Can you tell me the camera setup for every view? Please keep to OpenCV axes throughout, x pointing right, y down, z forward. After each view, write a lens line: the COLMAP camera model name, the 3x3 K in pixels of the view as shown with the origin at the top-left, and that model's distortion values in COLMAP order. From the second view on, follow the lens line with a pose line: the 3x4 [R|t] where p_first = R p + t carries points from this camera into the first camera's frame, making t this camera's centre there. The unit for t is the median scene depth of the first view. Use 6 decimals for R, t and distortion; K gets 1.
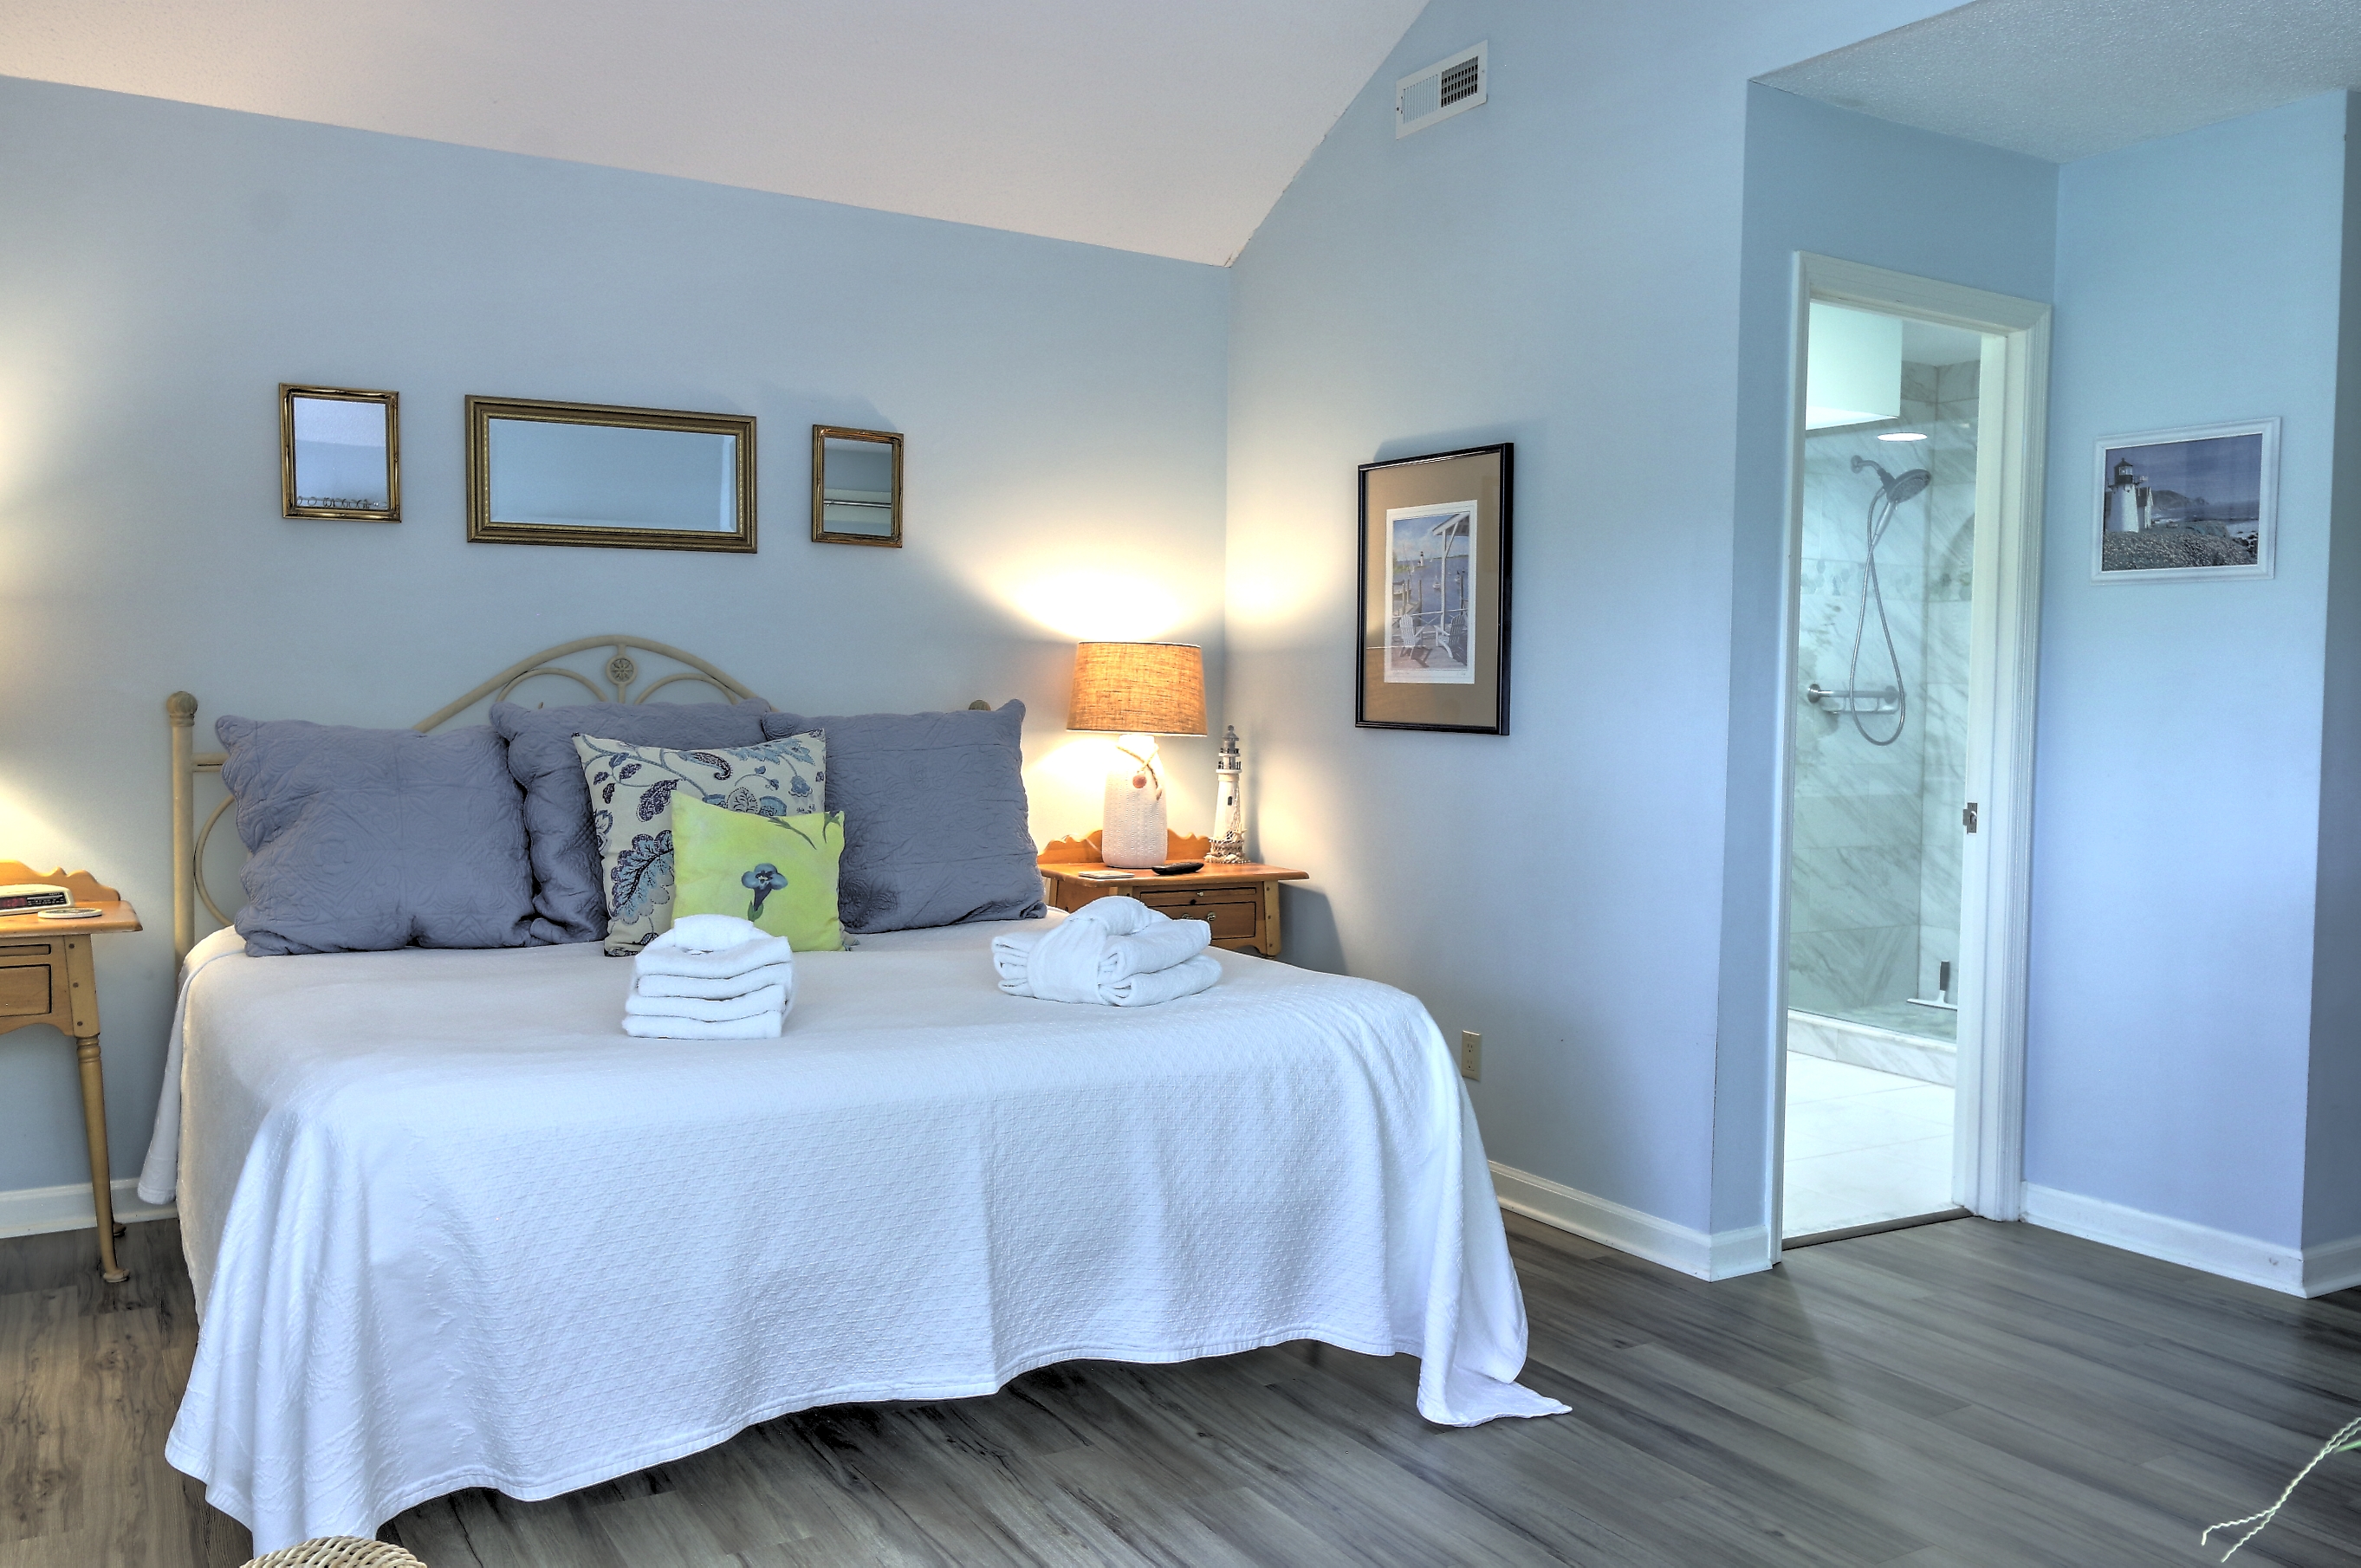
lens RADIAL K [[1935.3, 0, 1167.7], [0, 1935.3, 773.7], [0, 0, 1]] dist [-0.005386, 0.022466]
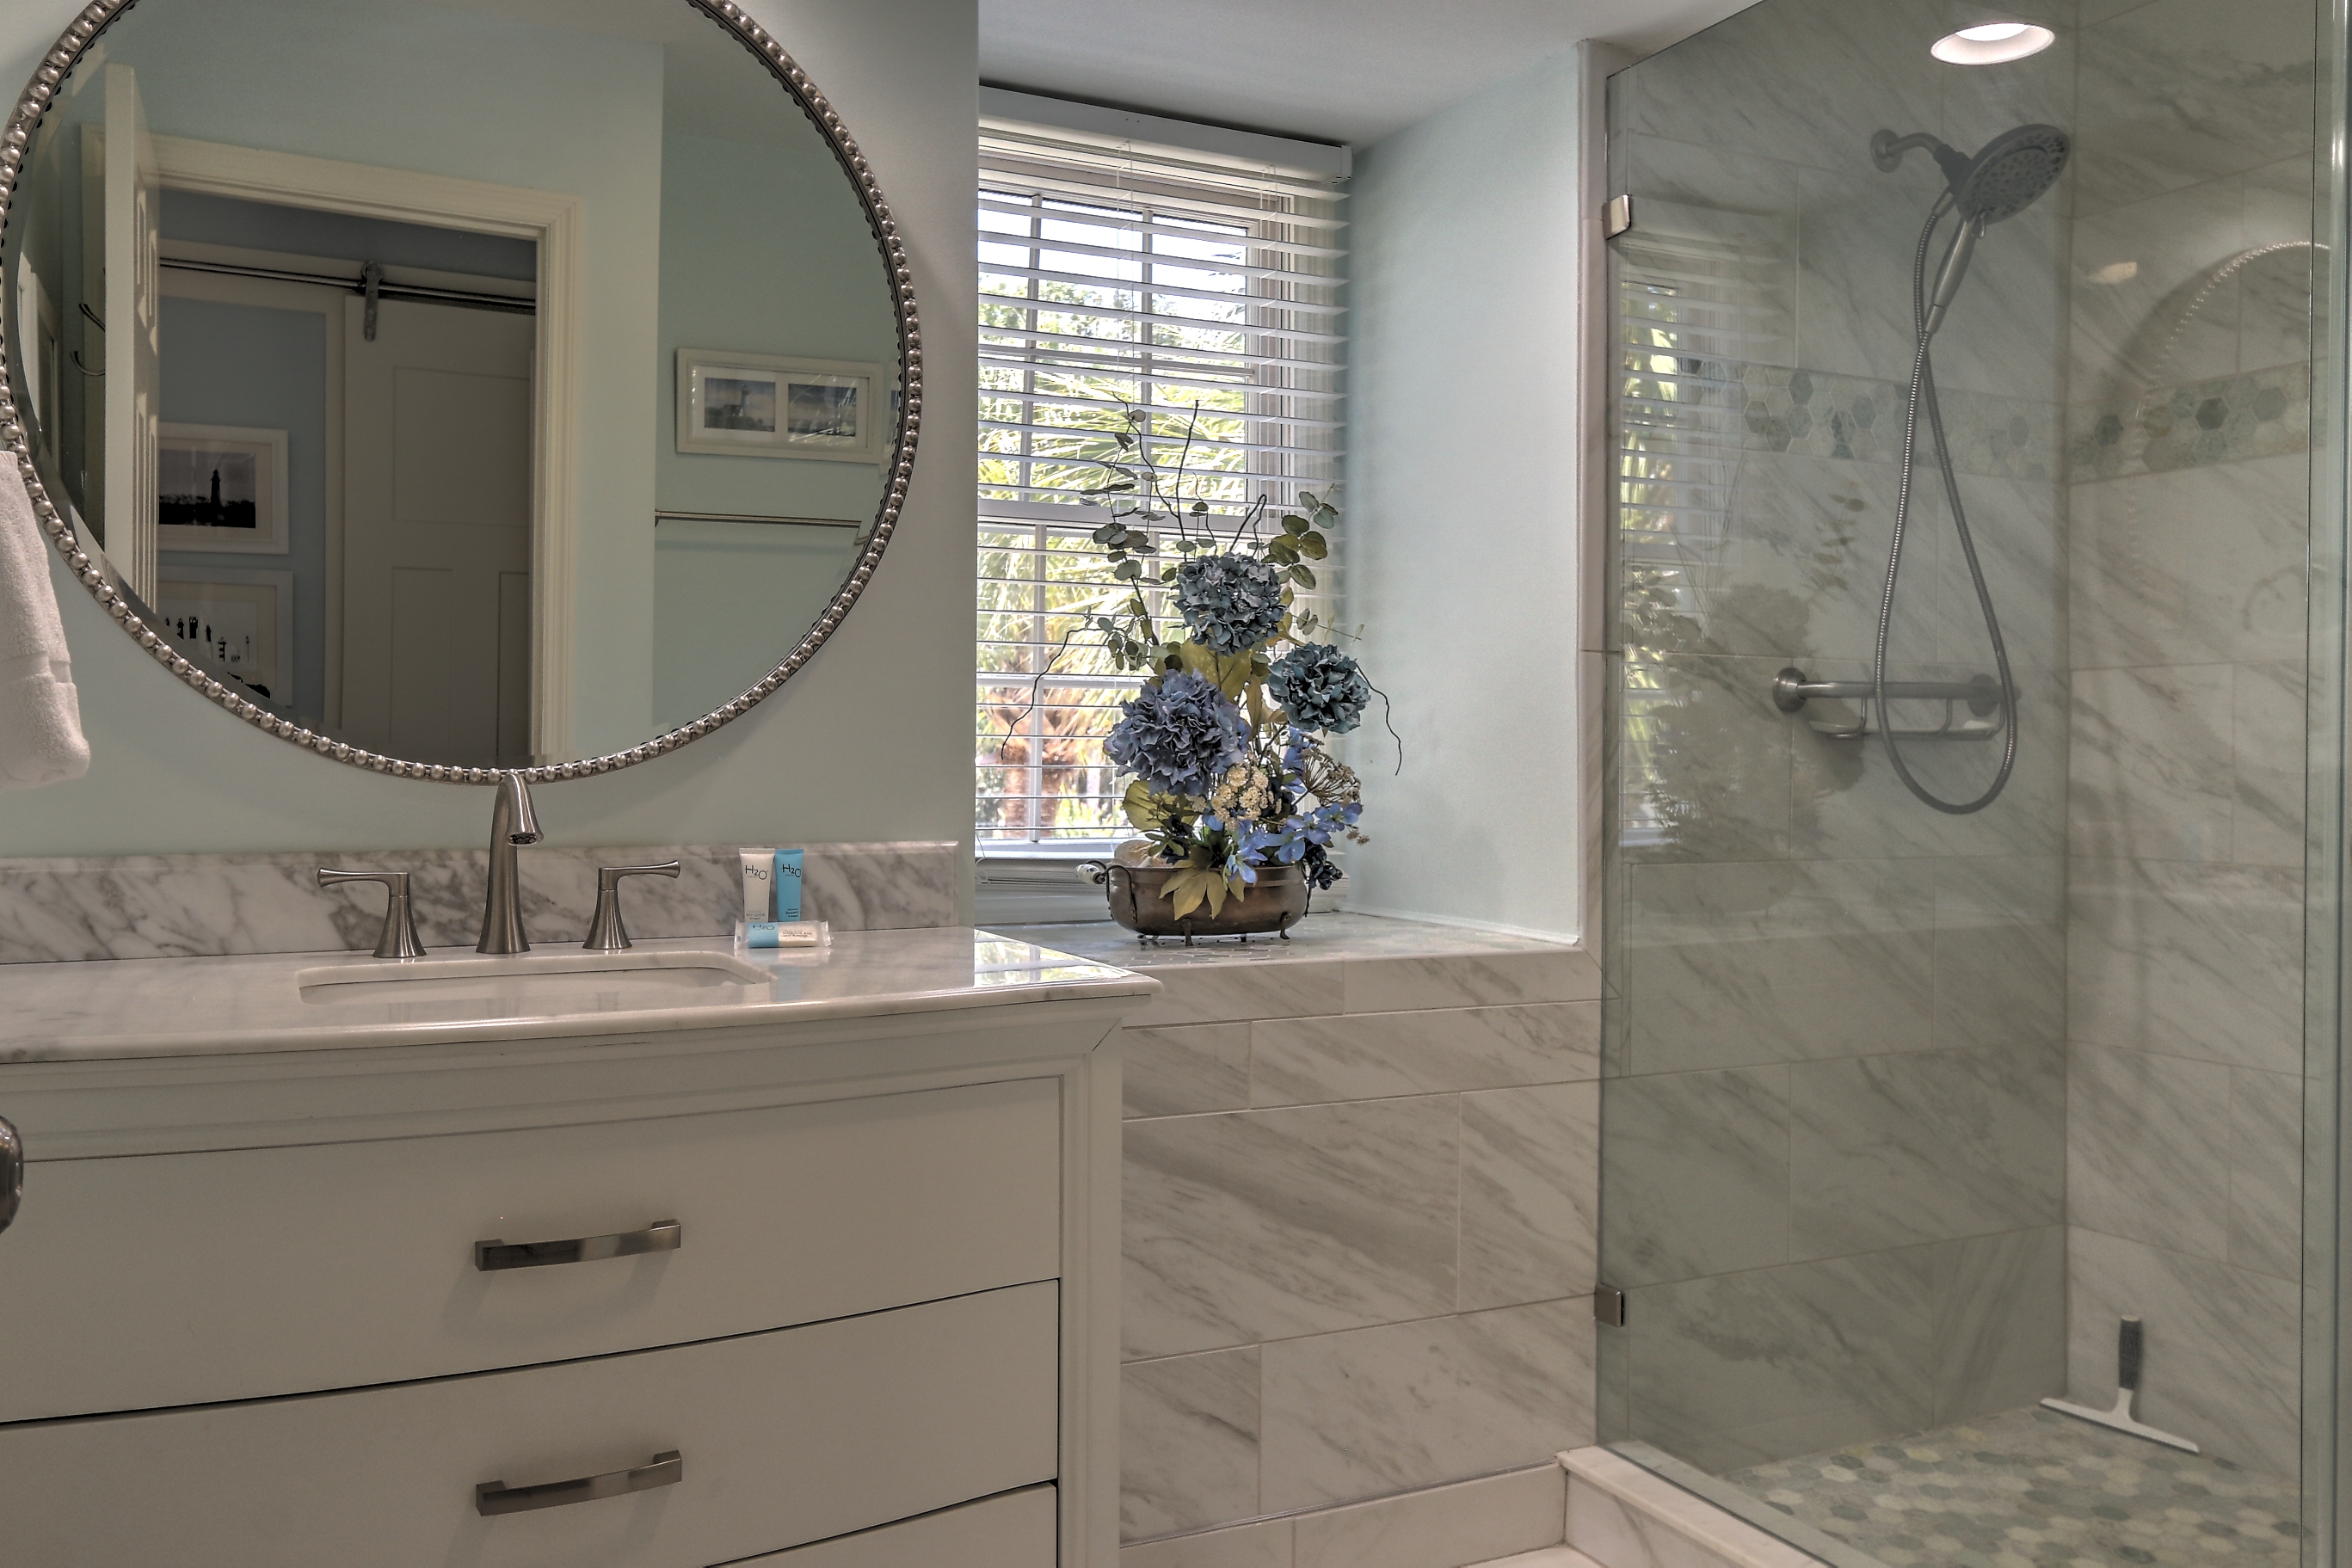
lens RADIAL K [[1927.8, 0, 1163.3], [0, 1927.8, 773.8], [0, 0, 1]] dist [-0.005386, 0.022466]
pose [[0.997318, -0.008985, -0.072639, 0.221940], [0.006245, 0.999264, -0.037859, -0.008339], [0.072926, 0.037304, 0.996639, 0.558021]]
